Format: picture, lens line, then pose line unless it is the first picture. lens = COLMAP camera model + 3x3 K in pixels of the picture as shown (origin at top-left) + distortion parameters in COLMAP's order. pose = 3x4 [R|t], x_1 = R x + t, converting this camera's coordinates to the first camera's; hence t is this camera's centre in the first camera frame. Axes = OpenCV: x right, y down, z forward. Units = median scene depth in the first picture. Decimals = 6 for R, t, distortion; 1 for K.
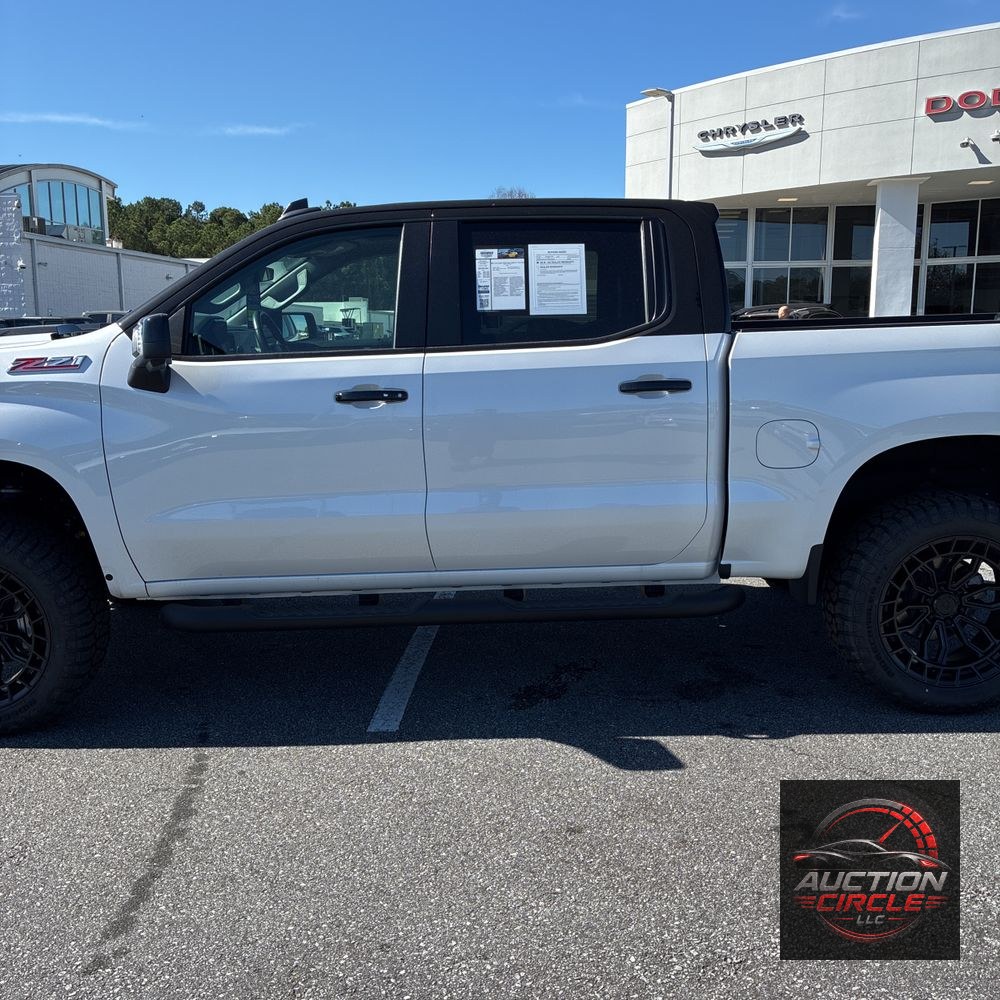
lens RADIAL K [[1015.4, 0, 500.0], [0, 1015.4, 500.0], [0, 0, 1]] dist [0.004729, 0.038798]
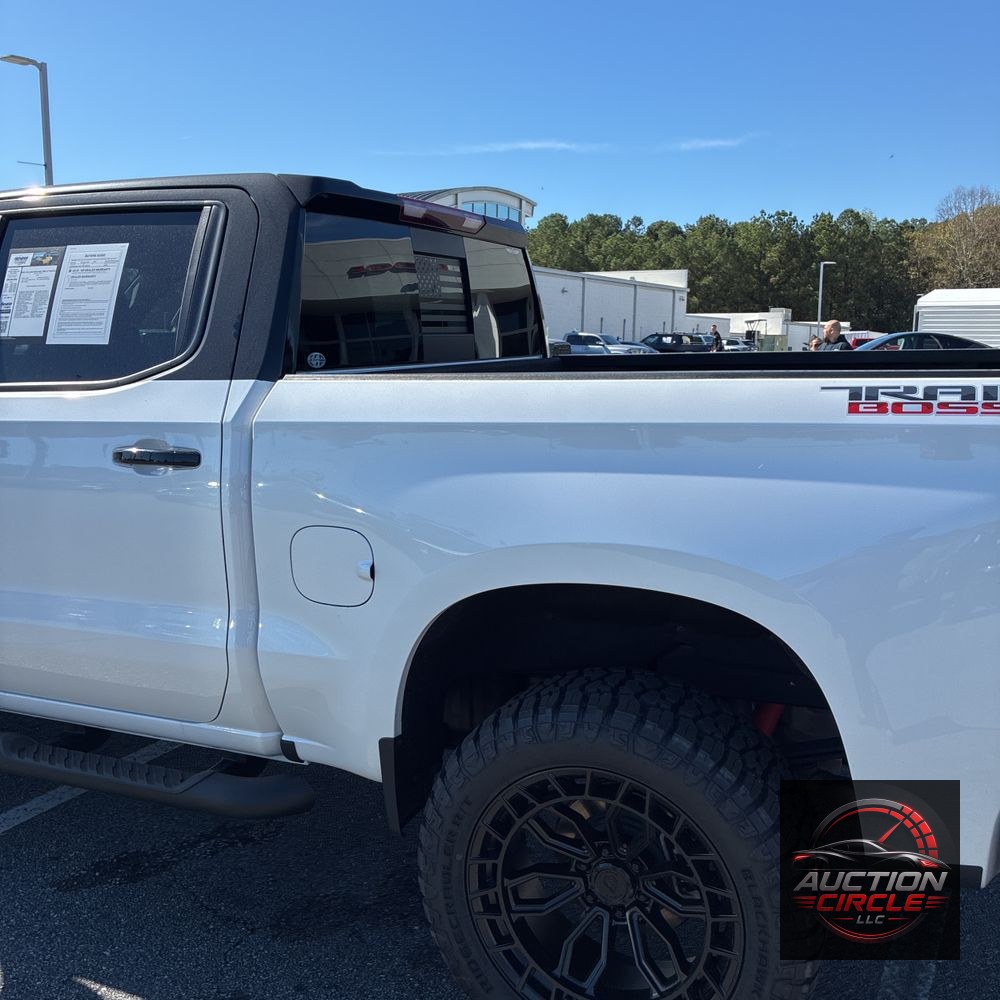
lens RADIAL K [[1011.9, 0, 503.4], [0, 1011.9, 496.4], [0, 0, 1]] dist [0.043092, -0.034999]
pose [[0.912036, 0.075824, -0.403040, 0.373794], [-0.081440, 0.996673, 0.003214, -0.064736], [0.401943, 0.029892, 0.915177, 0.296310]]
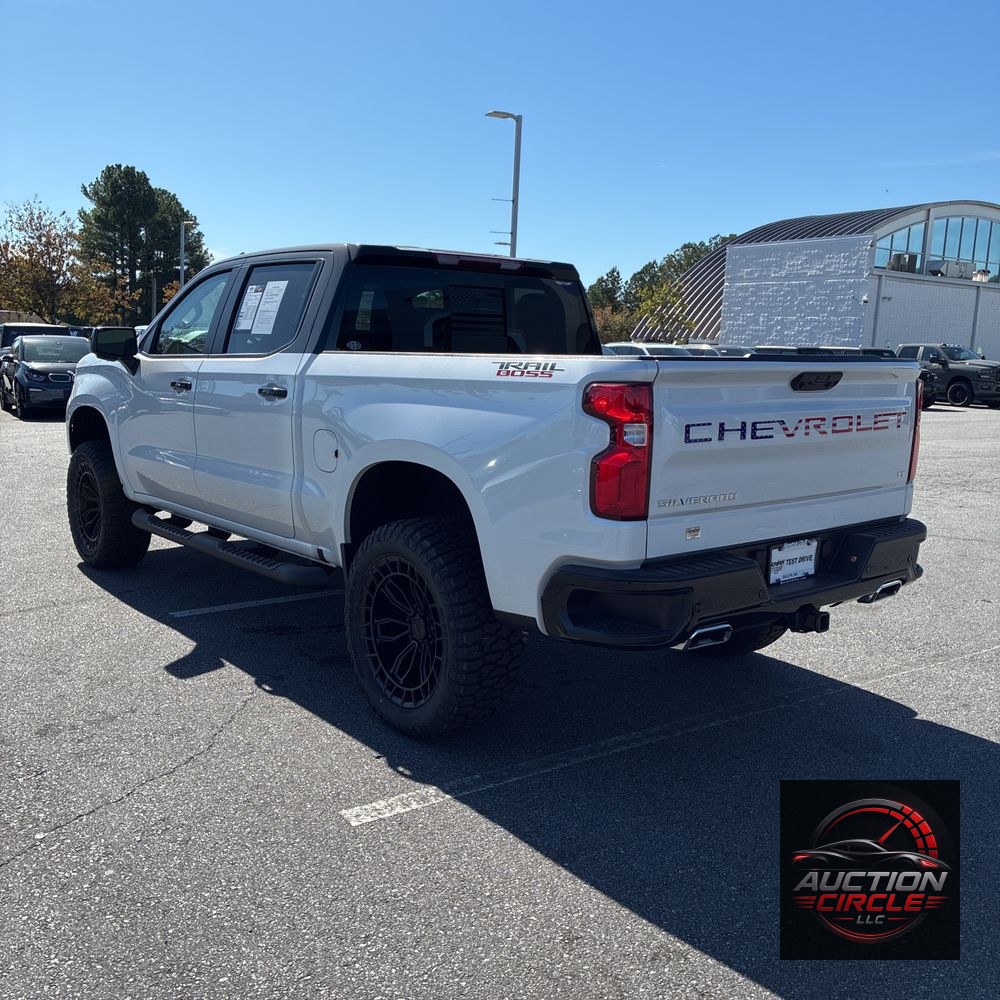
lens RADIAL K [[1011.9, 0, 503.4], [0, 1011.9, 496.4], [0, 0, 1]] dist [0.043092, -0.034999]
pose [[0.632328, 0.148519, -0.760331, 0.787474], [-0.175503, 0.983397, 0.046135, -0.056089], [0.754560, 0.104268, 0.647895, 0.247898]]
